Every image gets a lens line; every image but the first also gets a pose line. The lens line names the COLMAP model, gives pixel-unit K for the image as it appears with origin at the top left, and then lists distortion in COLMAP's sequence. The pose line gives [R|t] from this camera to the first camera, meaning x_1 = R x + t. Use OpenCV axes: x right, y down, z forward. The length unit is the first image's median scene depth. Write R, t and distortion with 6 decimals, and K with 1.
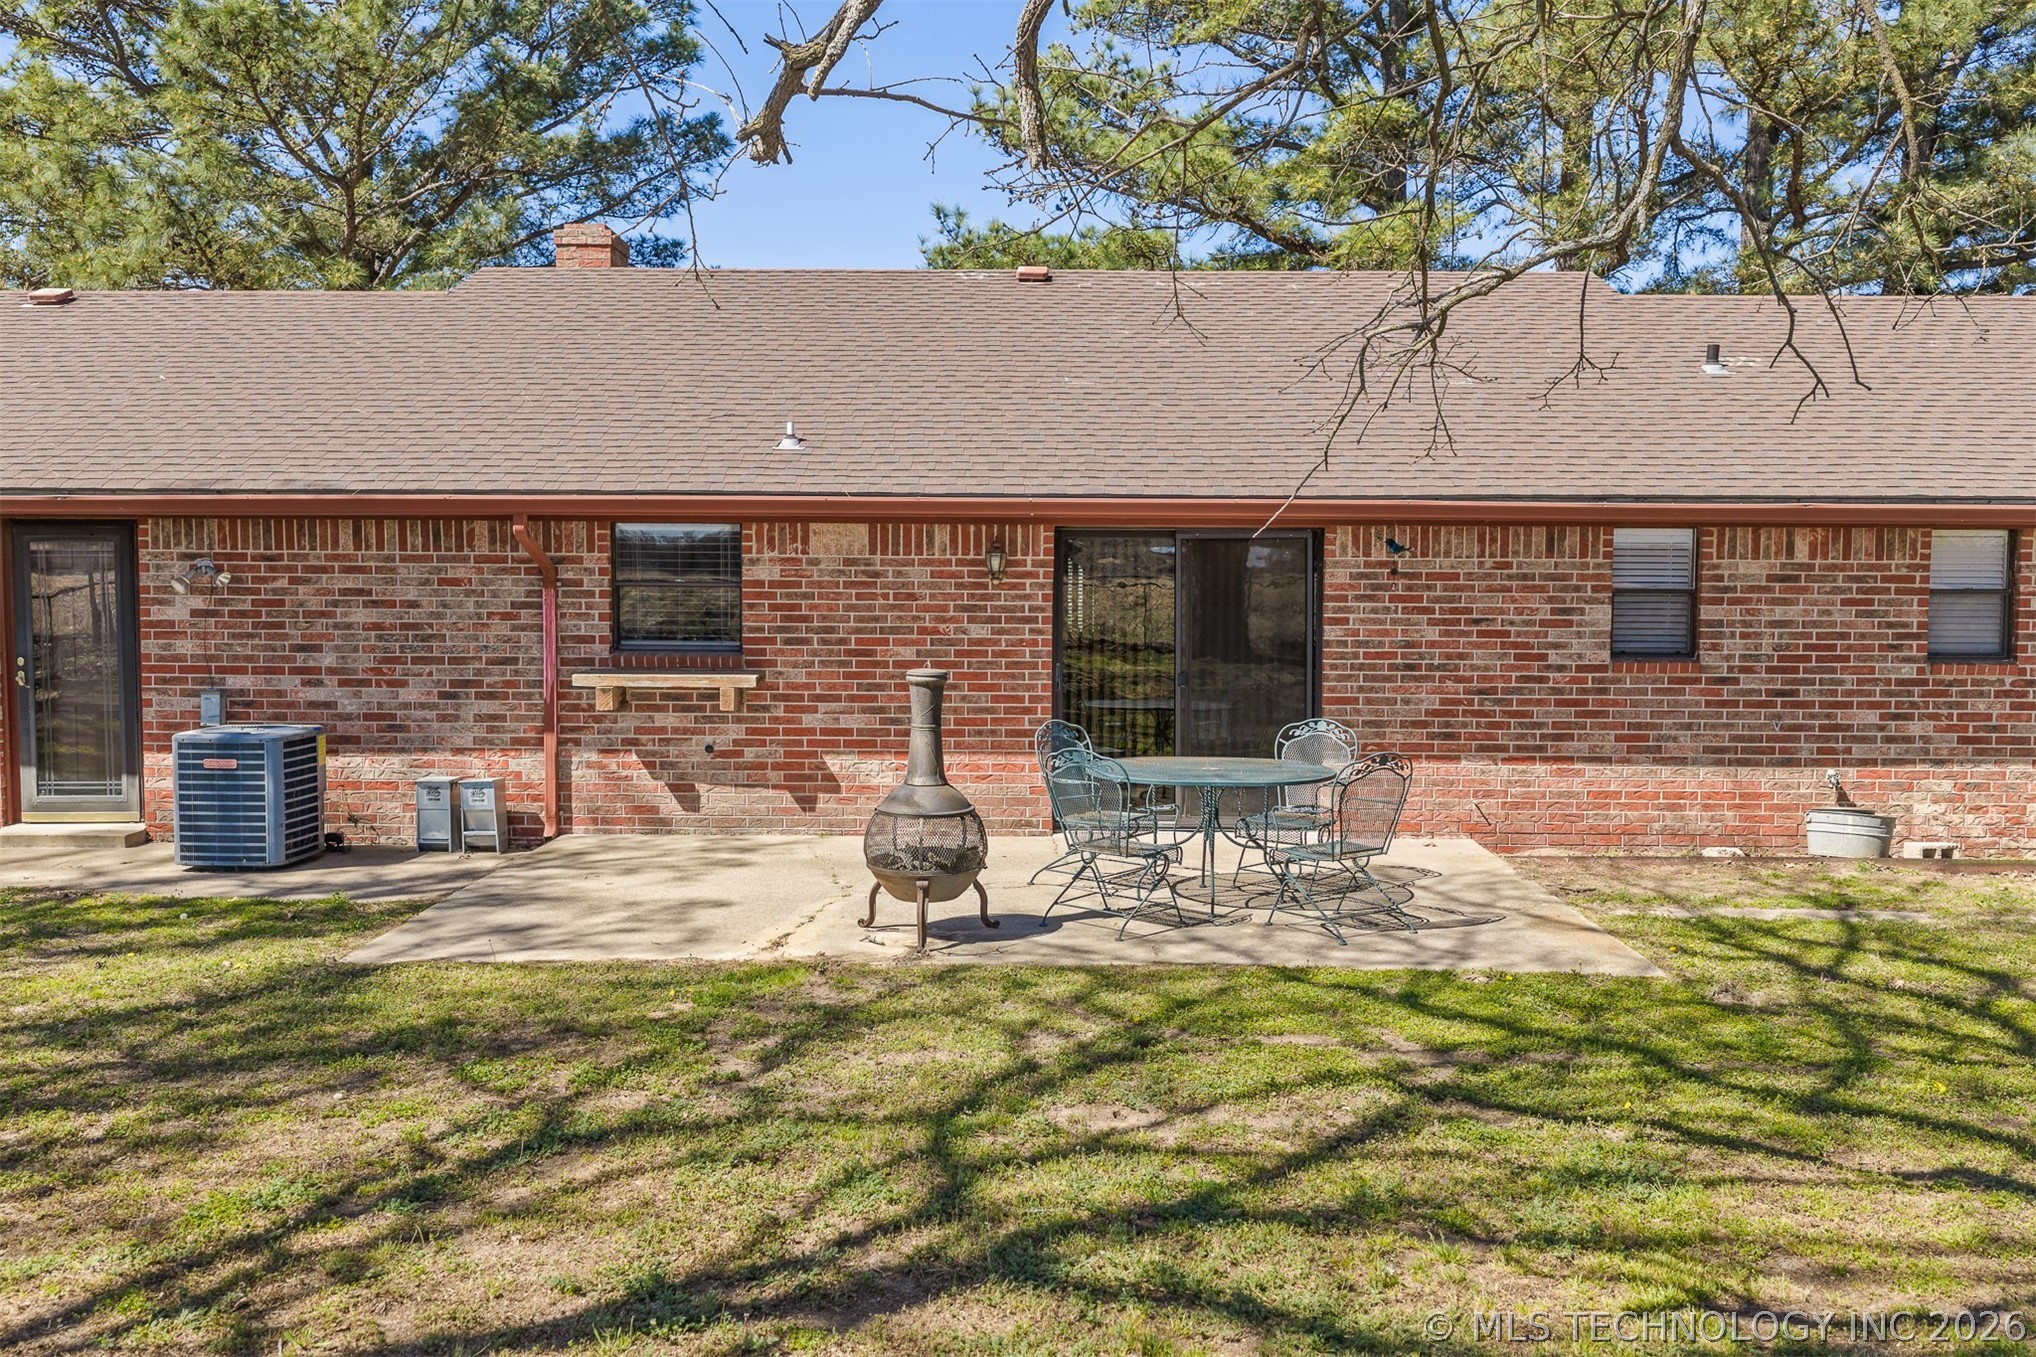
lens RADIAL K [[1686.8, 0, 1026.1], [0, 1686.8, 689.4], [0, 0, 1]] dist [0.023358, -0.040638]
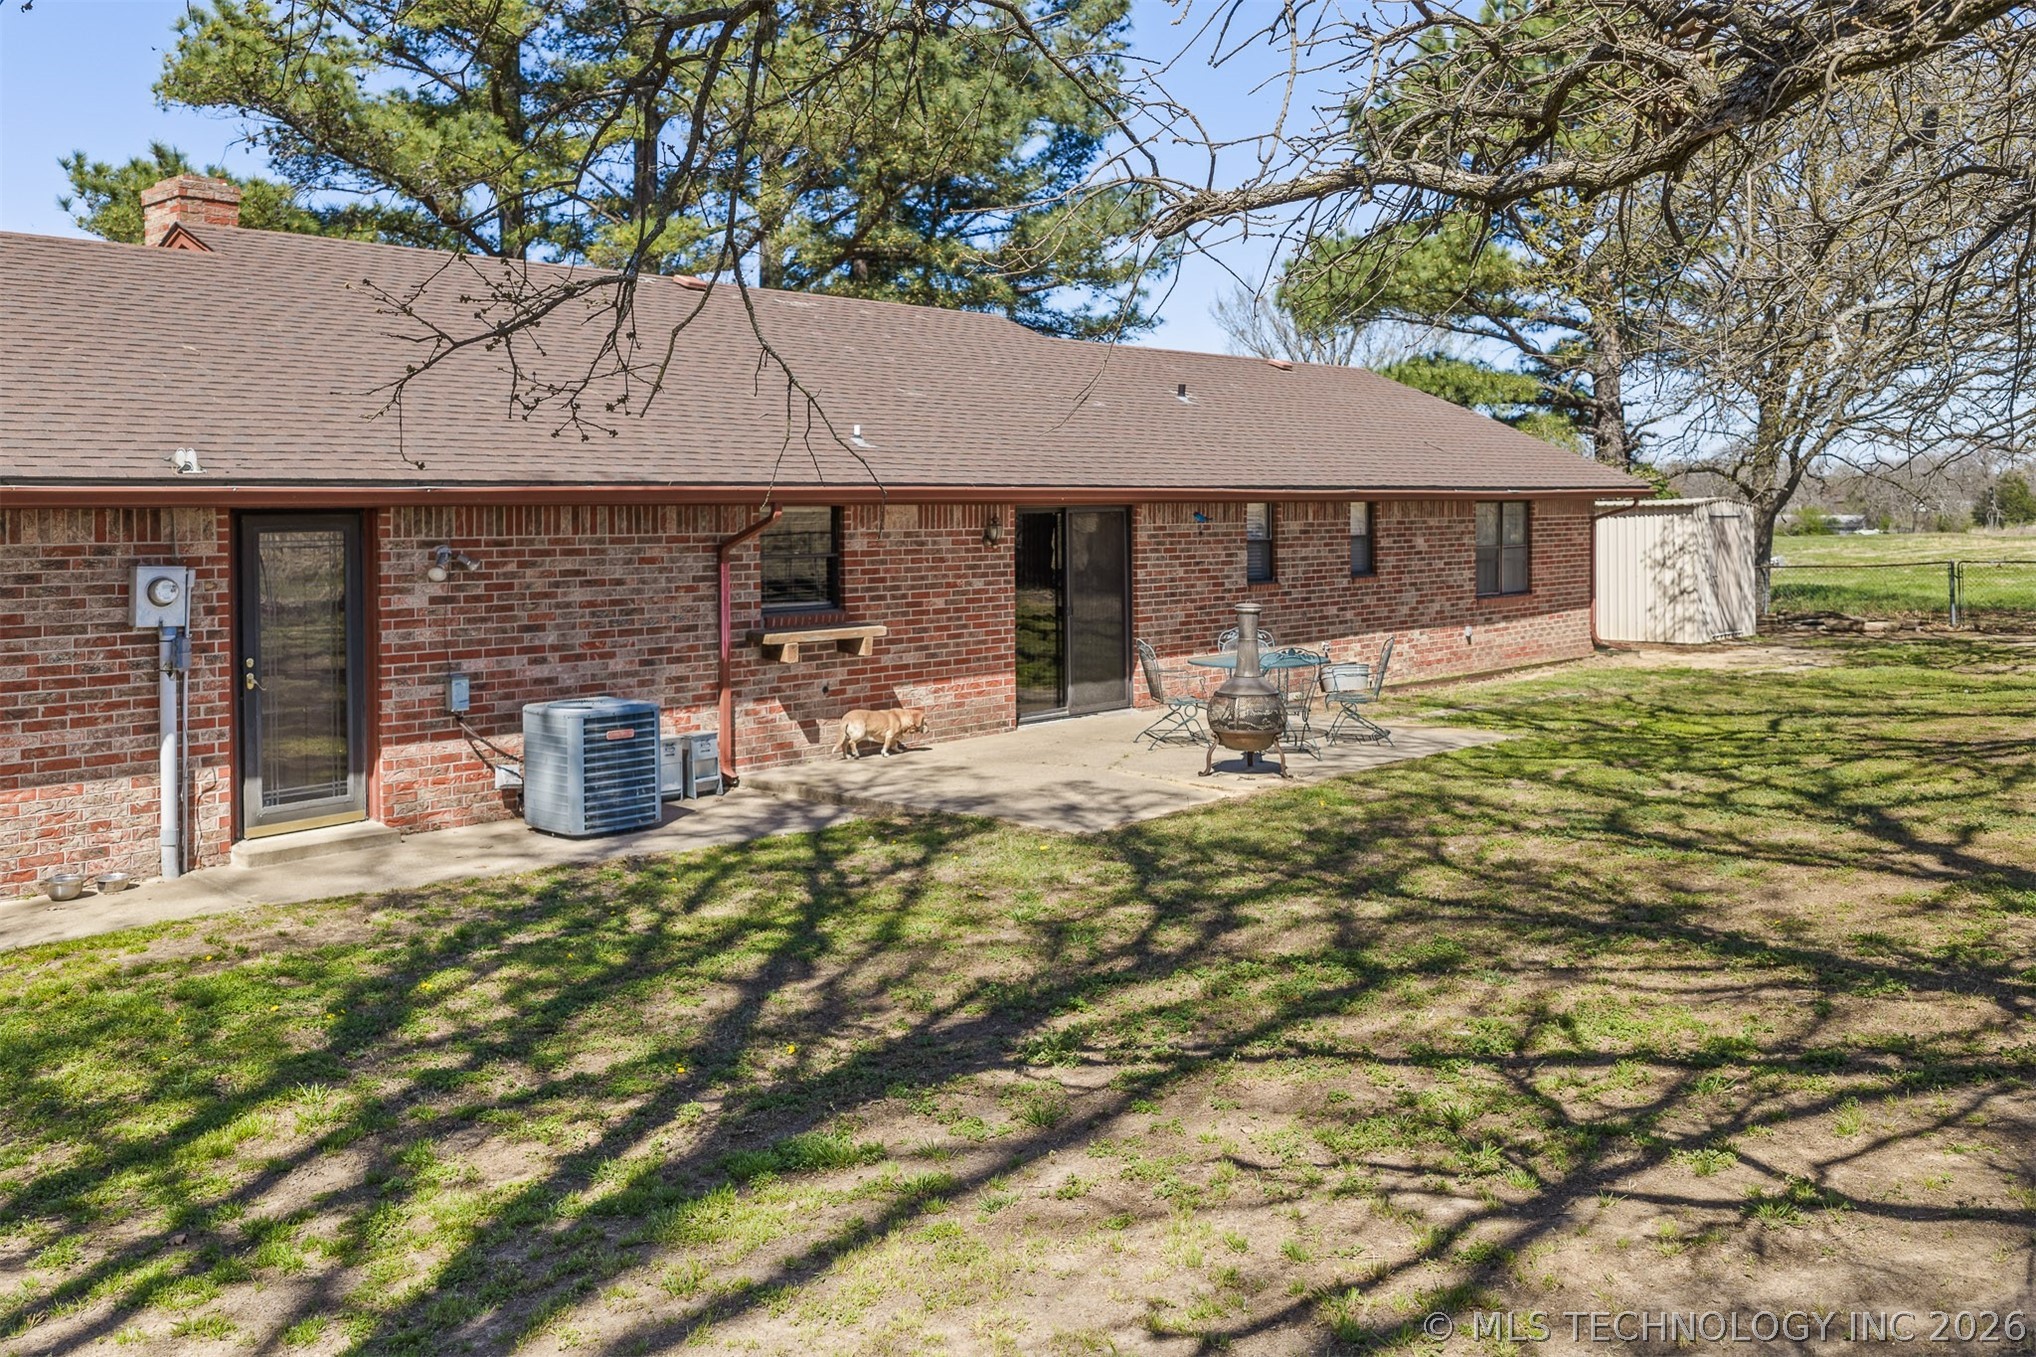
lens RADIAL K [[1774.1, 0, 1019.3], [0, 1774.1, 494.9], [0, 0, 1]] dist [0.000108, -0.000975]
pose [[0.649256, -0.005671, 0.760549, -1.072944], [0.063918, 0.996842, -0.047132, -0.035853], [-0.757880, 0.079214, 0.647567, 0.049668]]
